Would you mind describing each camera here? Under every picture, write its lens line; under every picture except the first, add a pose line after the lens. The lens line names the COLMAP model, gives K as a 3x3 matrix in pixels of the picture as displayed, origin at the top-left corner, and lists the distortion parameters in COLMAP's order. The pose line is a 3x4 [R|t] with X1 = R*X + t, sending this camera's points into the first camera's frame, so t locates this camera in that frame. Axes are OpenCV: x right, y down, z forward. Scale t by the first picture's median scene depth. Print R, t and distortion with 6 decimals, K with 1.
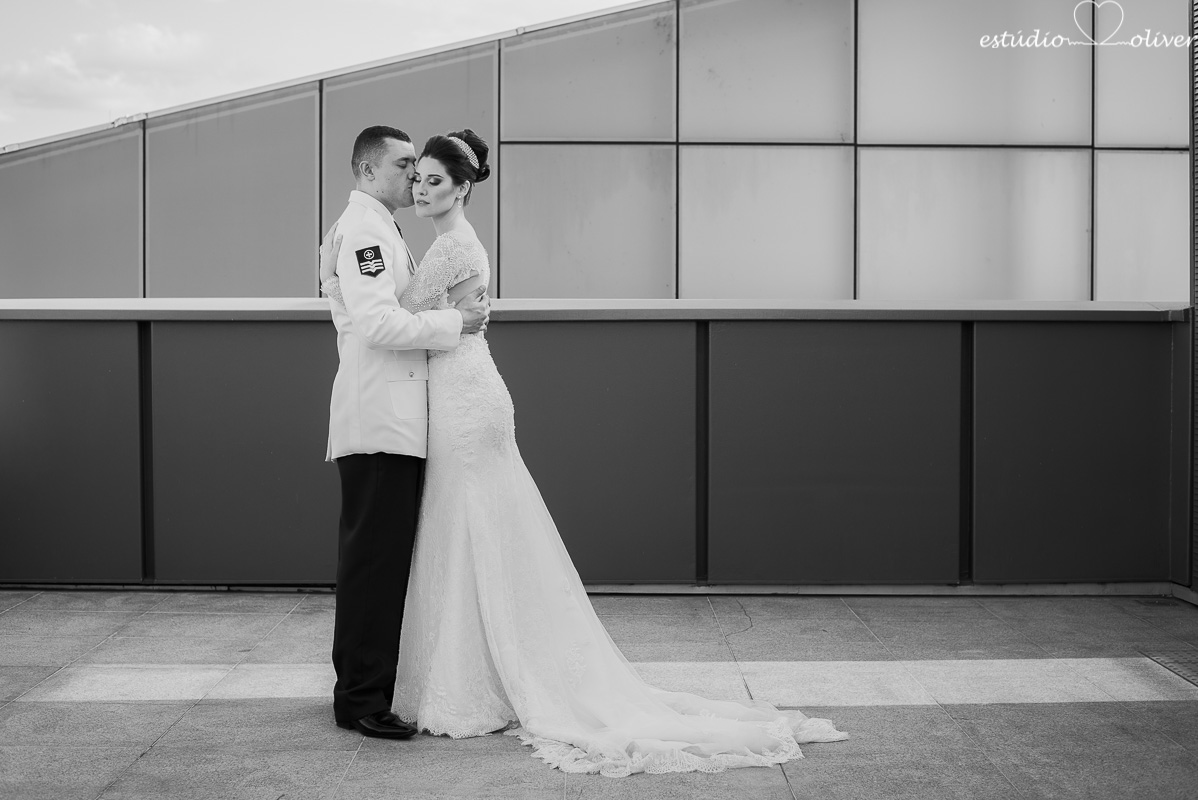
lens RADIAL K [[1765.7, 0, 600.1], [0, 1765.7, 387.3], [0, 0, 1]] dist [-0.090439, 0.045699]
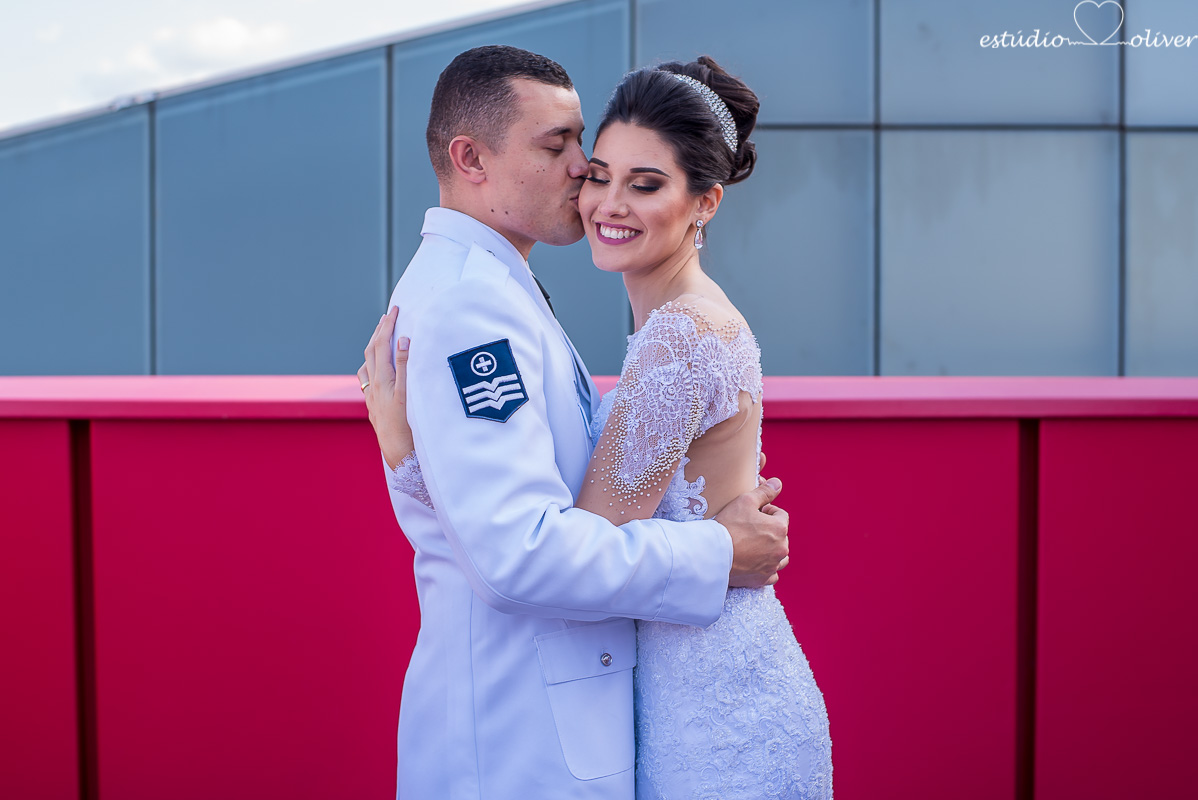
lens RADIAL K [[1910.4, 0, 597.1], [0, 1910.4, 447.2], [0, 0, 1]] dist [-0.109730, 0.007412]
pose [[0.998545, 0.000698, -0.053923, -0.029809], [0.000441, 0.999777, 0.021123, -0.023376], [0.053926, -0.021116, 0.998322, 0.211841]]
